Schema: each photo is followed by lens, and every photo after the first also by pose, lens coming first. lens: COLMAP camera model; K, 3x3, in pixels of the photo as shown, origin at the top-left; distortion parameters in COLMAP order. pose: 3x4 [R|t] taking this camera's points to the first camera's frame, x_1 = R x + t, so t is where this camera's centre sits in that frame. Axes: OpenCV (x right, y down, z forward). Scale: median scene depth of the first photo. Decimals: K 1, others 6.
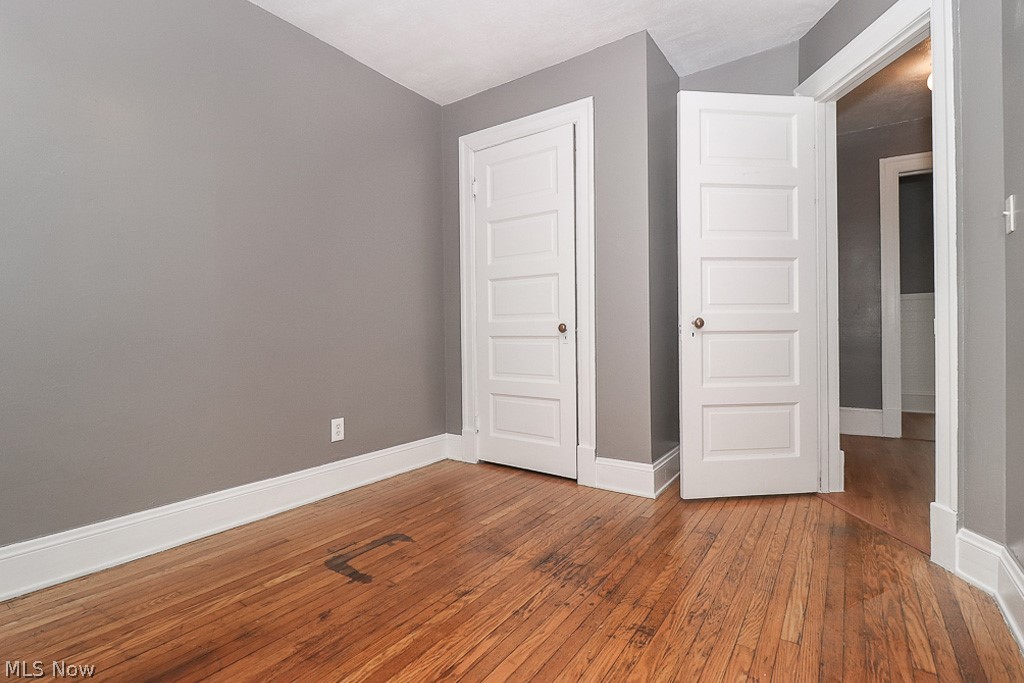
lens RADIAL K [[487.2, 0, 512.3], [0, 487.2, 333.5], [0, 0, 1]] dist [0.022087, -0.016907]
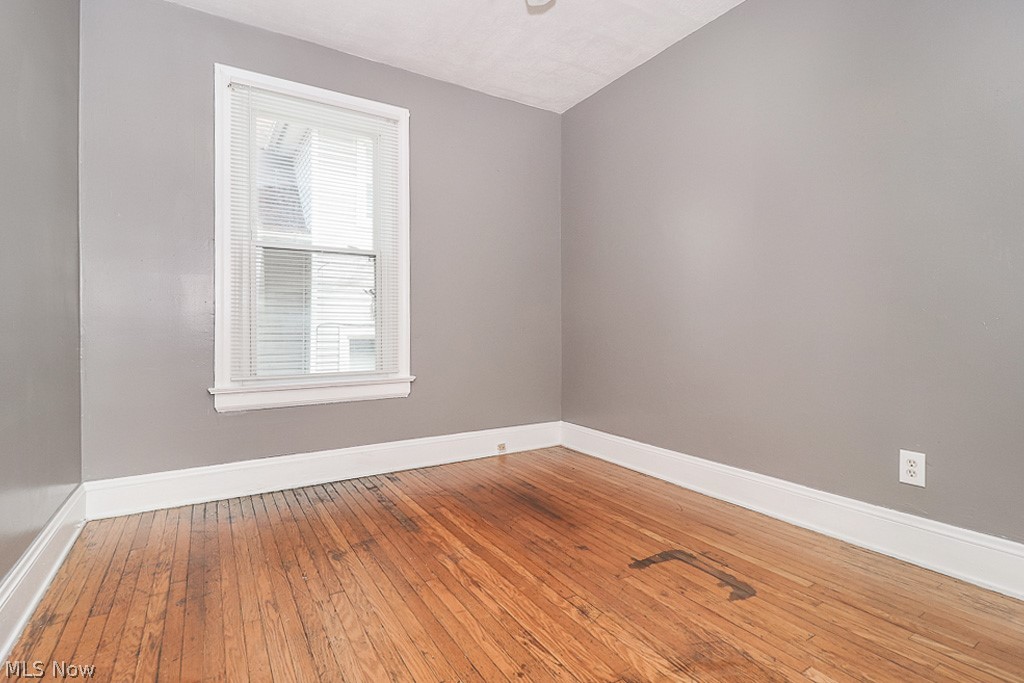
lens RADIAL K [[490.0, 0, 502.4], [0, 490.0, 331.3], [0, 0, 1]] dist [0.001306, -0.001054]
pose [[-0.420406, 0.013323, -0.907238, 0.660721], [0.003131, 0.999908, 0.013233, -0.003395], [0.907331, 0.002722, -0.420409, 1.043797]]
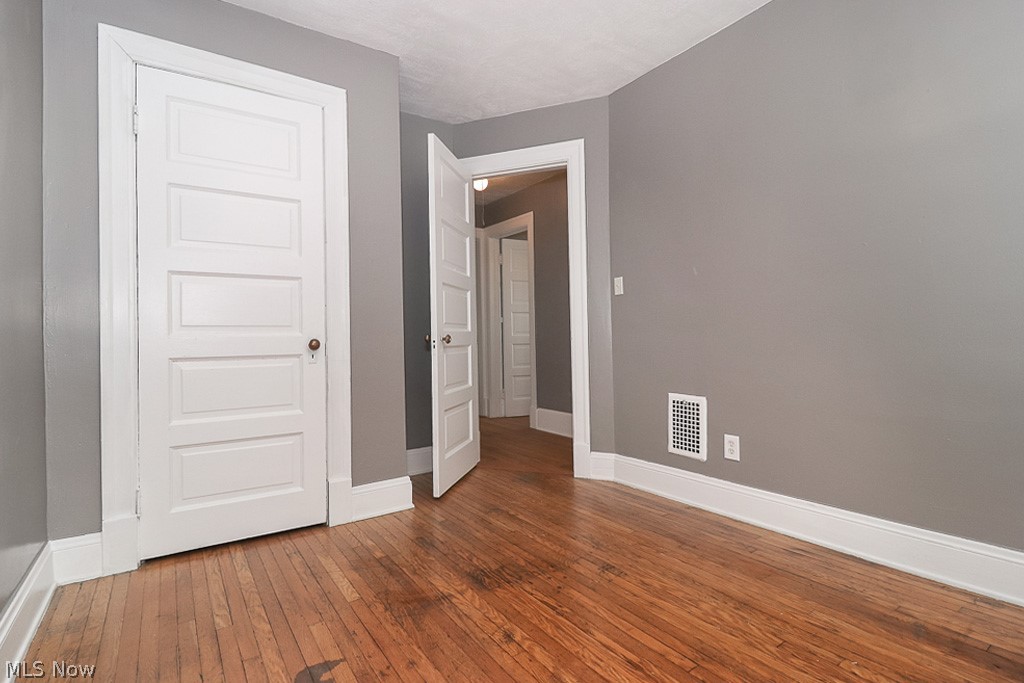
lens RADIAL K [[487.2, 0, 512.3], [0, 487.2, 333.5], [0, 0, 1]] dist [0.022087, -0.016907]
pose [[0.353031, 0.013735, 0.935511, -0.796404], [0.018151, 0.999604, -0.021526, -0.008944], [-0.935436, 0.024579, 0.352641, 0.552715]]
